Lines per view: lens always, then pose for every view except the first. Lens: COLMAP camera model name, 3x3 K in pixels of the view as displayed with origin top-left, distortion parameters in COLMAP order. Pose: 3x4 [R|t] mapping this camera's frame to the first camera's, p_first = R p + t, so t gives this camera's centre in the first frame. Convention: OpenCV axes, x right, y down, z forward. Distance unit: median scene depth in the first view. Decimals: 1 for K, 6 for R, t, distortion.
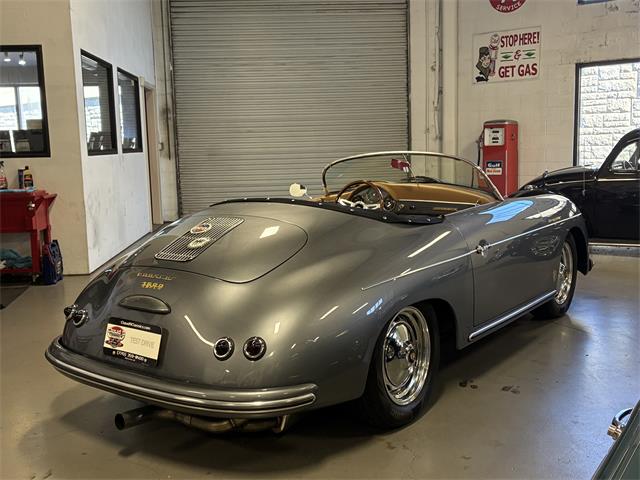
lens RADIAL K [[693.4, 0, 317.3], [0, 693.4, 241.1], [0, 0, 1]] dist [0.021480, 0.000000]
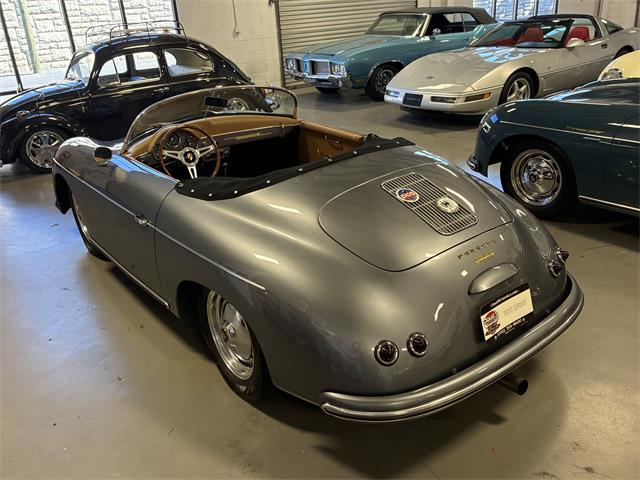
lens RADIAL K [[540.0, 0, 319.6], [0, 540.0, 238.1], [0, 0, 1]] dist [0.013168, -0.005613]
pose [[0.284989, -0.370923, 0.883853, -0.776927], [0.189264, 0.925714, 0.327465, -0.201378], [-0.939660, 0.073957, 0.334021, 0.788728]]
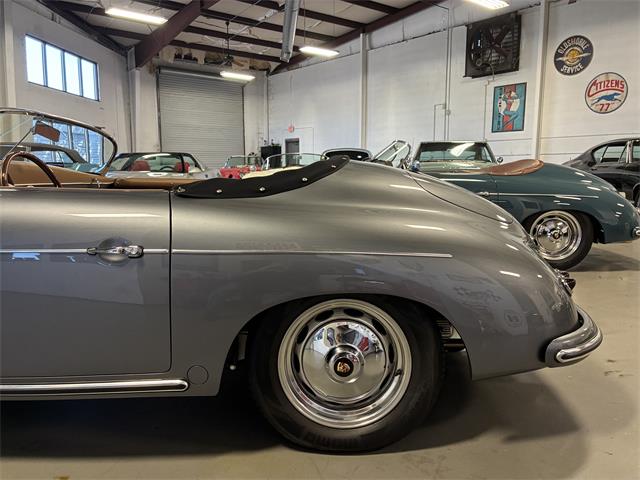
lens RADIAL K [[486.5, 0, 322.4], [0, 486.5, 237.2], [0, 0, 1]] dist [0.031719, -0.038898]
pose [[-0.582588, -0.084028, 0.808413, -0.581012], [0.132085, 0.971631, 0.196181, -0.084964], [-0.801963, 0.221072, -0.554961, 1.383990]]
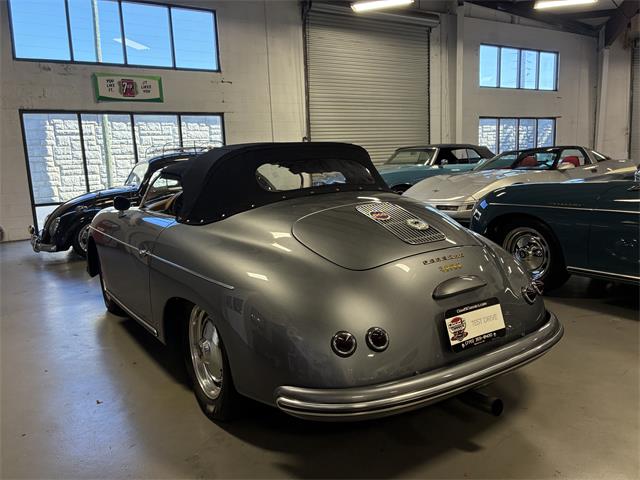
lens RADIAL K [[486.5, 0, 322.1], [0, 486.5, 238.5], [0, 0, 1]] dist [0.031719, -0.038898]
pose [[0.349156, -0.129436, 0.928082, -0.758367], [0.166099, 0.983280, 0.074646, -0.045332], [-0.922226, 0.128090, 0.364817, 0.747814]]
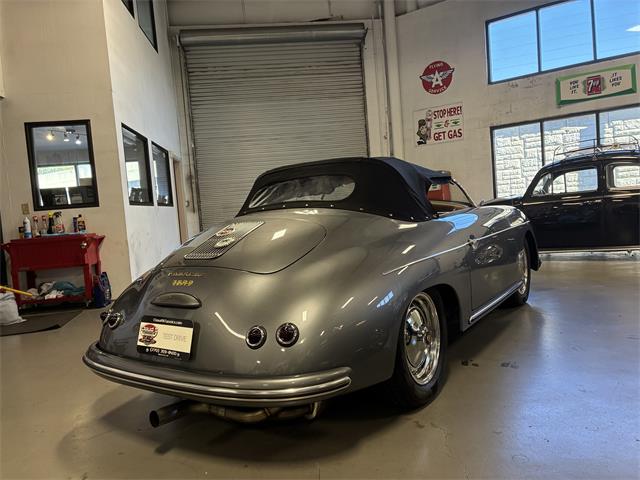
lens RADIAL K [[486.5, 0, 315.5], [0, 486.5, 237.7], [0, 0, 1]] dist [0.031719, -0.038898]
pose [[0.997870, -0.055561, 0.034195, -0.048970], [0.058127, 0.995156, -0.079284, 0.054515], [-0.029624, 0.081103, 0.996265, 0.212011]]
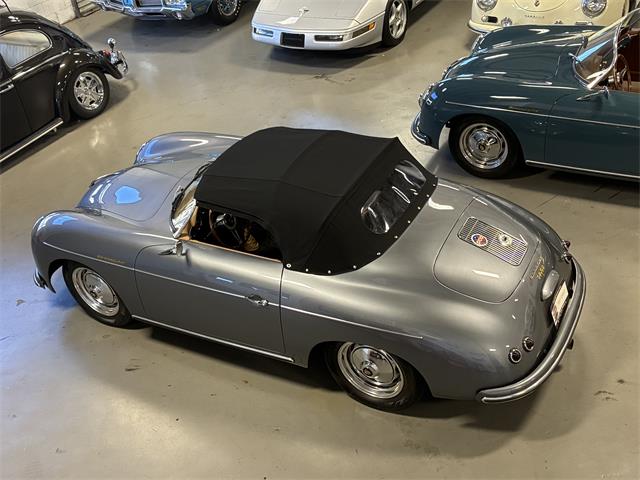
lens RADIAL K [[749.8, 0, 316.4], [0, 749.8, 238.9], [0, 0, 1]] dist [-0.001088, 0.000000]
pose [[-0.117621, -0.528554, 0.840712, -1.181517], [0.257802, 0.801311, 0.539851, -0.770345], [-0.959012, 0.280235, 0.042011, 1.113488]]
